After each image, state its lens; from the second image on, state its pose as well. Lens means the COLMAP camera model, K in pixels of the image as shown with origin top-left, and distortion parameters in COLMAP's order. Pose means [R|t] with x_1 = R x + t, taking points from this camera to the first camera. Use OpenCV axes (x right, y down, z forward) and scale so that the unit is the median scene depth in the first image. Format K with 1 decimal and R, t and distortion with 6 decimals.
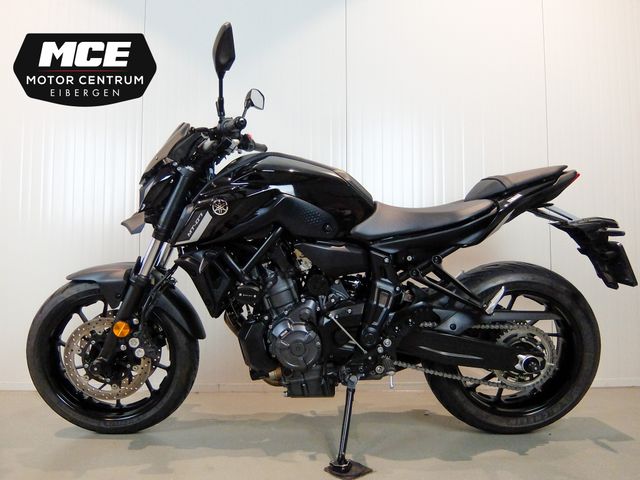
lens RADIAL K [[468.5, 0, 320.0], [0, 468.5, 254.7], [0, 0, 1]] dist [-0.032866, 0.020335]
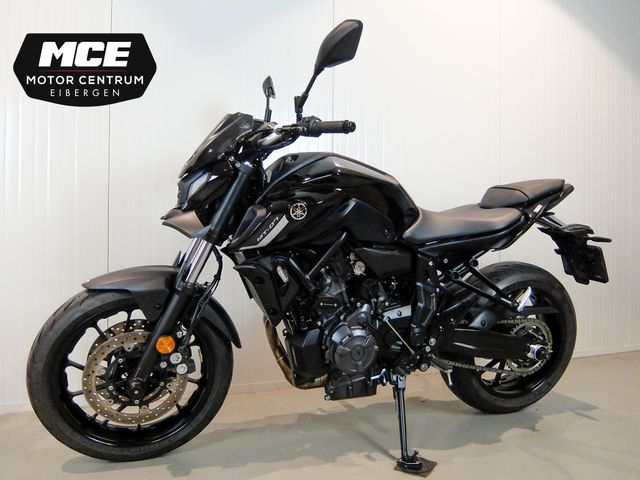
lens RADIAL K [[468.5, 0, 312.6], [0, 468.5, 257.8], [0, 0, 1]] dist [-0.032866, 0.020335]
pose [[0.952489, -0.004904, 0.304533, -0.420505], [-0.012217, 0.998451, 0.054289, -0.053509], [-0.304327, -0.055430, 0.950953, 0.086887]]
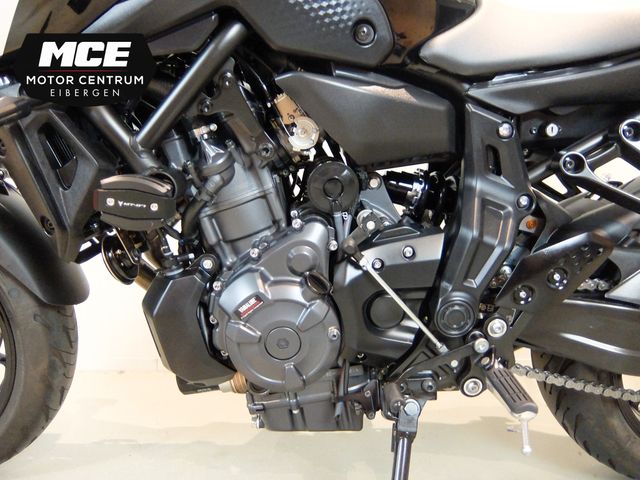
lens RADIAL K [[468.5, 0, 321.3], [0, 468.5, 242.5], [0, 0, 1]] dist [-0.032866, 0.020335]
pose [[0.999591, 0.017182, 0.022881, -0.023034], [-0.020034, 0.991195, 0.130885, 0.058844], [-0.020430, -0.131290, 0.991133, 0.581818]]
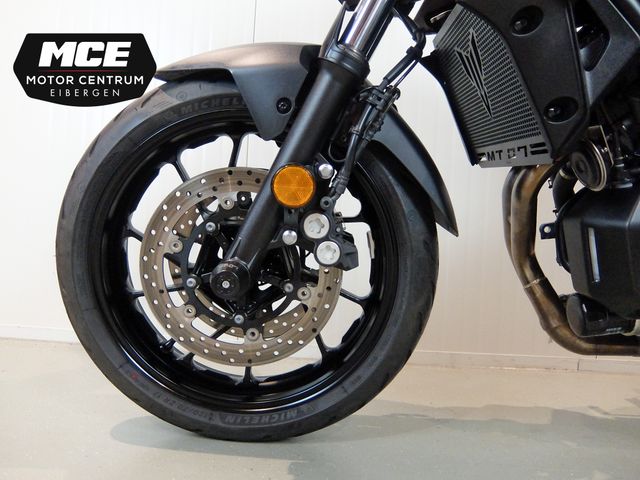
lens RADIAL K [[468.5, 0, 325.6], [0, 468.5, 240.1], [0, 0, 1]] dist [-0.032866, 0.020335]
pose [[0.997812, 0.043550, -0.049741, -0.370235], [-0.042762, 0.998944, 0.016792, 0.193218], [0.050420, -0.014628, 0.998621, 0.595702]]
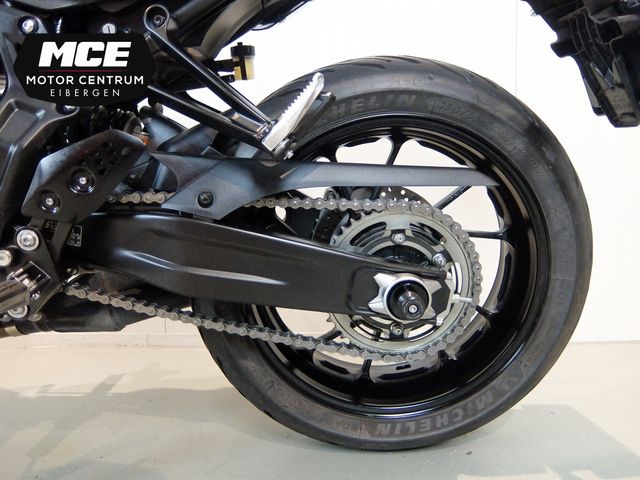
lens RADIAL K [[468.5, 0, 317.3], [0, 468.5, 247.3], [0, 0, 1]] dist [-0.032866, 0.020335]
pose [[0.999990, 0.001603, 0.004286, 0.366490], [-0.001998, 0.995574, 0.093956, 0.153260], [-0.004117, -0.093963, 0.995567, 0.603445]]
